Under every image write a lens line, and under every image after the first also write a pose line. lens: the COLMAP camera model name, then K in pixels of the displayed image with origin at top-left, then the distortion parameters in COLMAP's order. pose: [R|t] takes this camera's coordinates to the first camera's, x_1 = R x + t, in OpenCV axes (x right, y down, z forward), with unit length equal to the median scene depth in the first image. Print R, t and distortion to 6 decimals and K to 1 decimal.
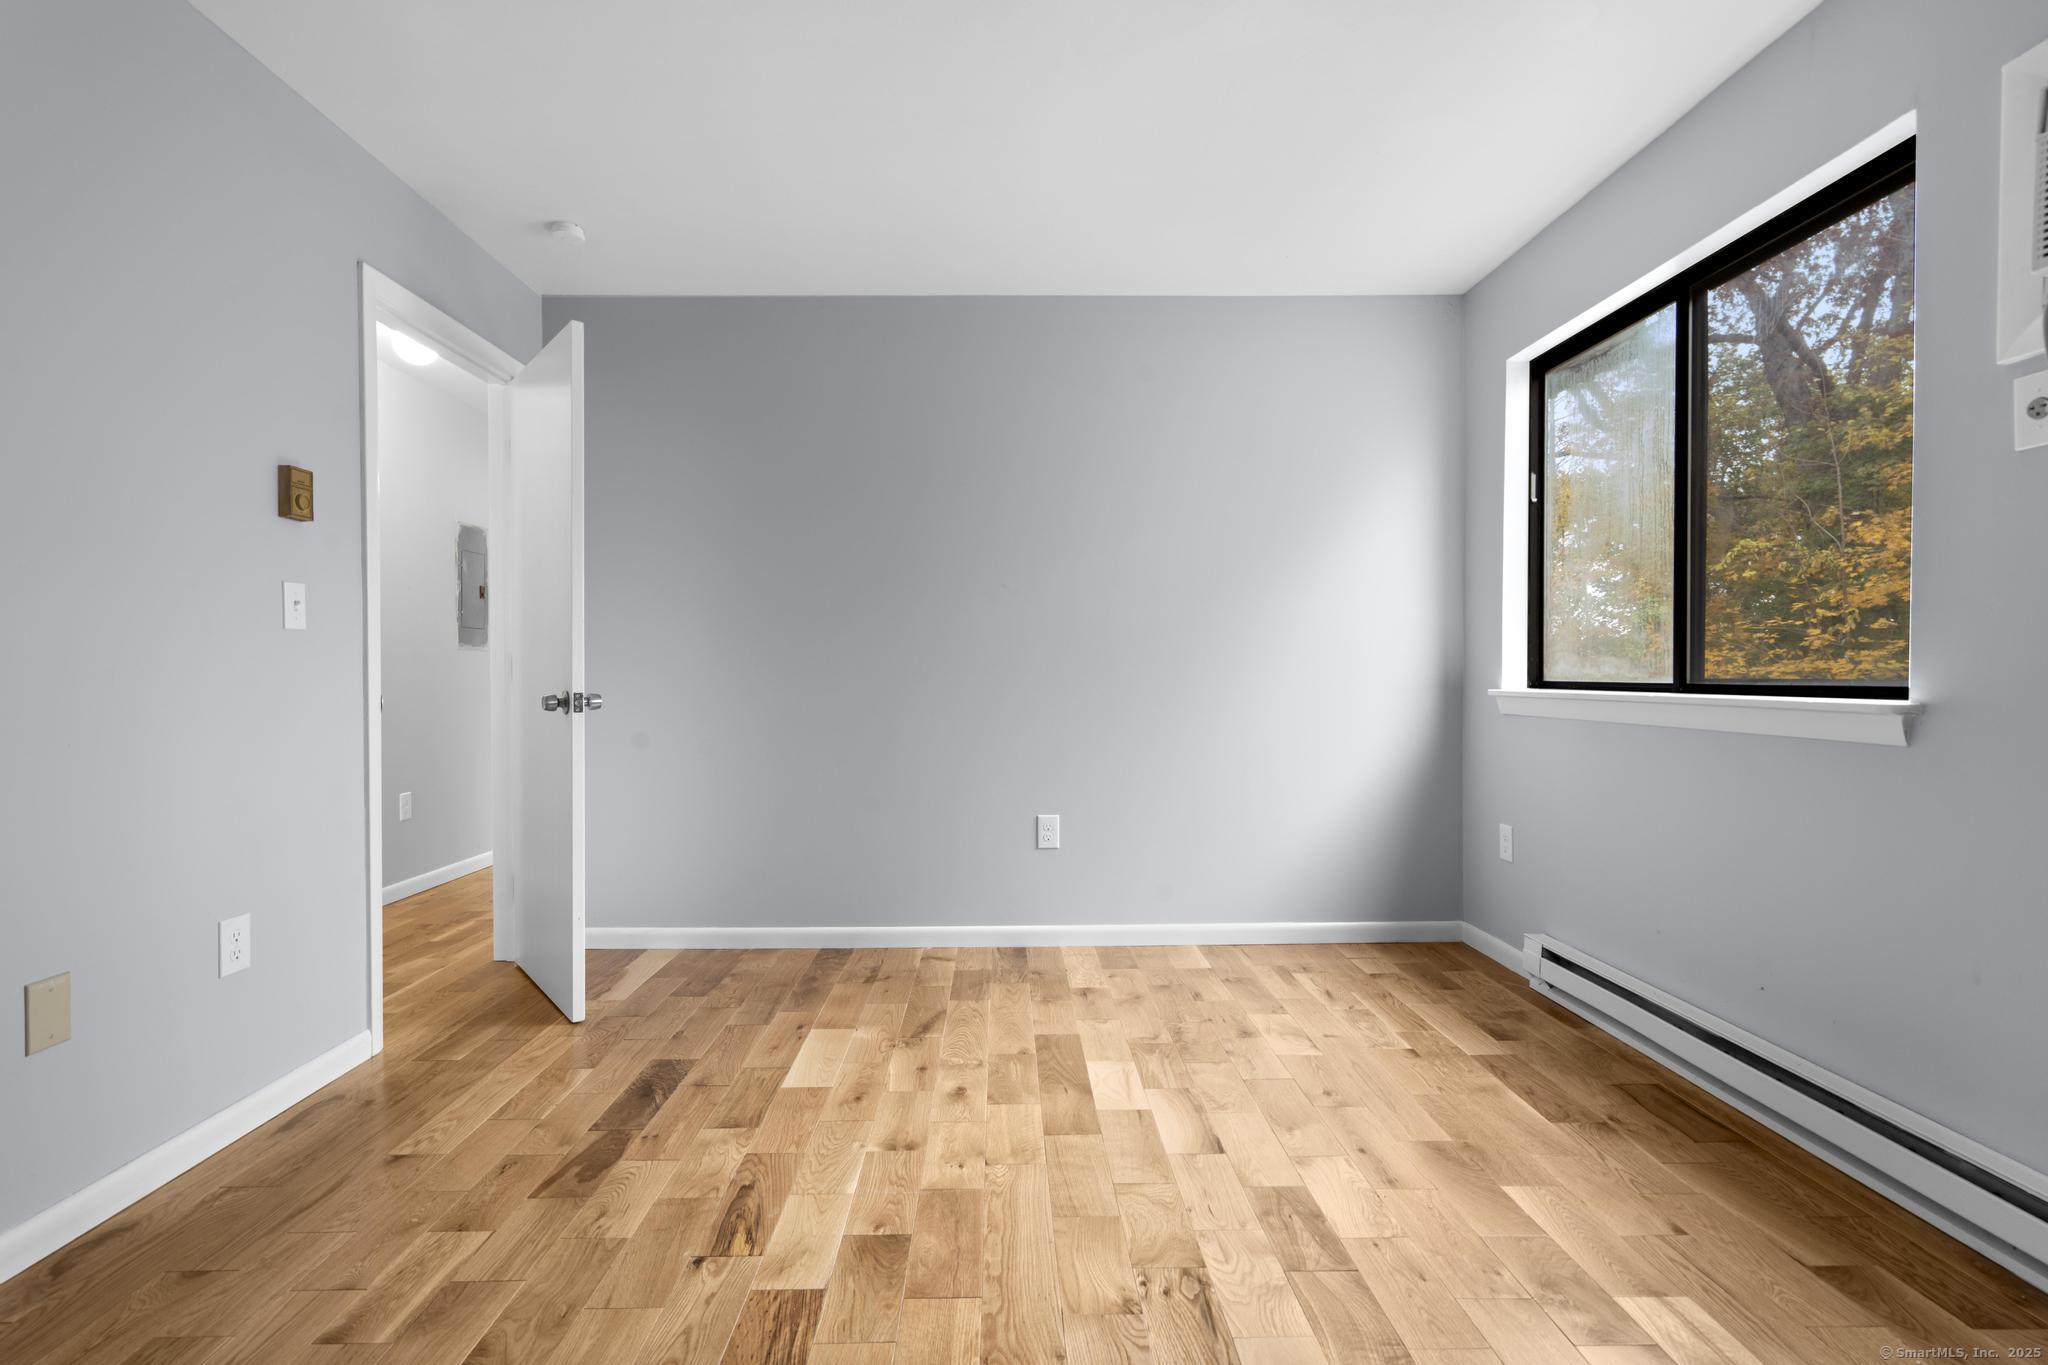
lens RADIAL K [[1004.2, 0, 1037.0], [0, 1004.2, 673.1], [0, 0, 1]] dist [-0.021828, 0.000915]
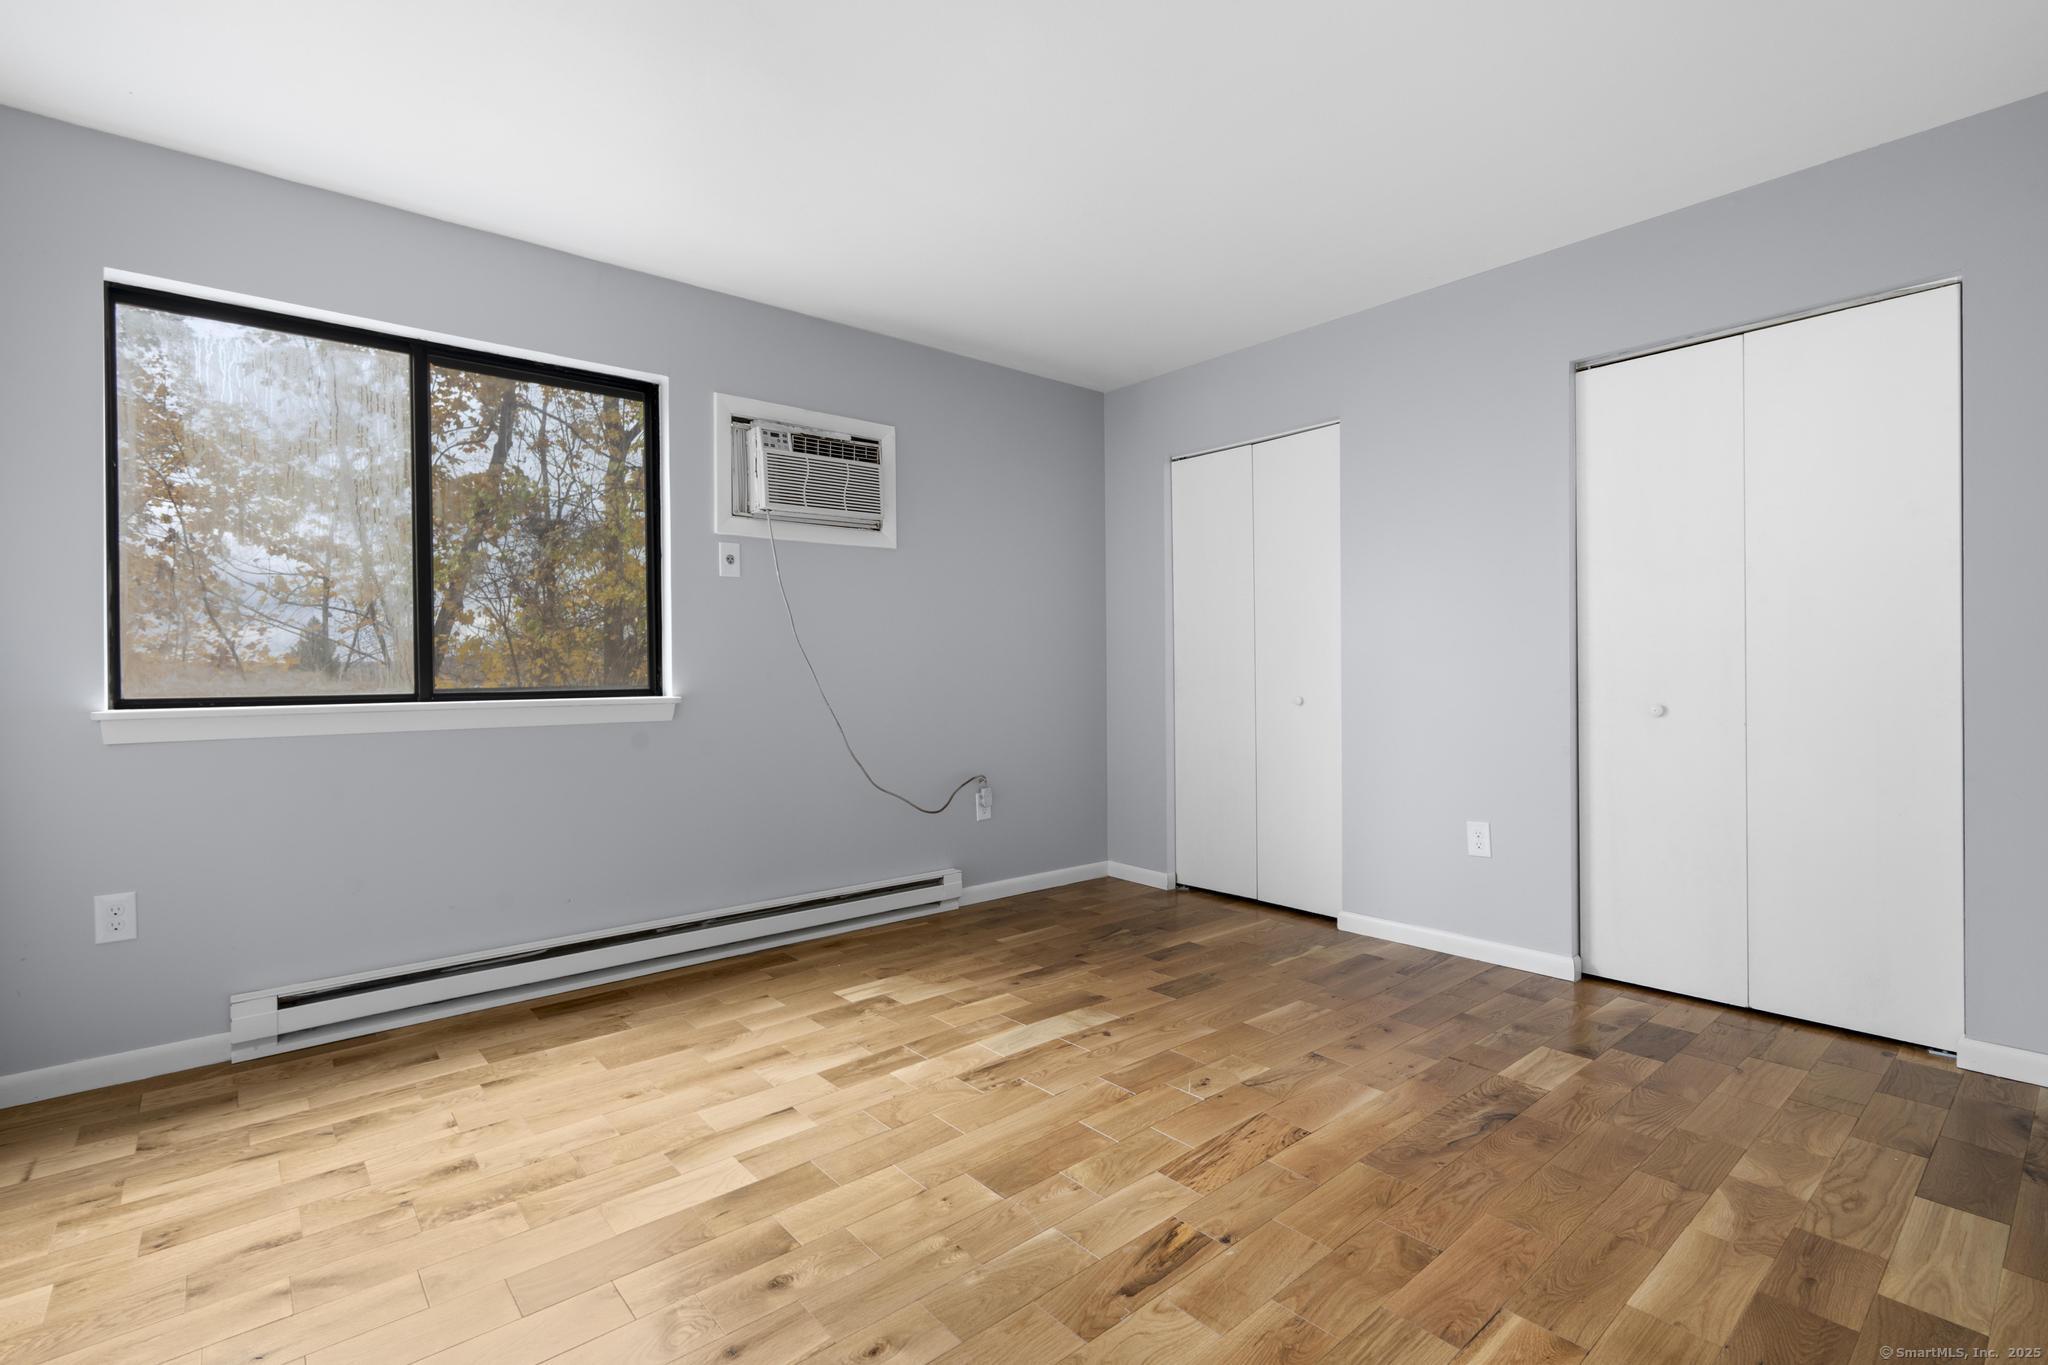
lens RADIAL K [[931.0, 0, 1009.6], [0, 931.0, 683.4], [0, 0, 1]] dist [0.000673, 0.000409]
pose [[-0.634289, -0.008684, 0.773047, -0.685885], [0.009855, 0.999765, 0.019317, -0.017112], [-0.773033, 0.019871, -0.634055, 1.286811]]
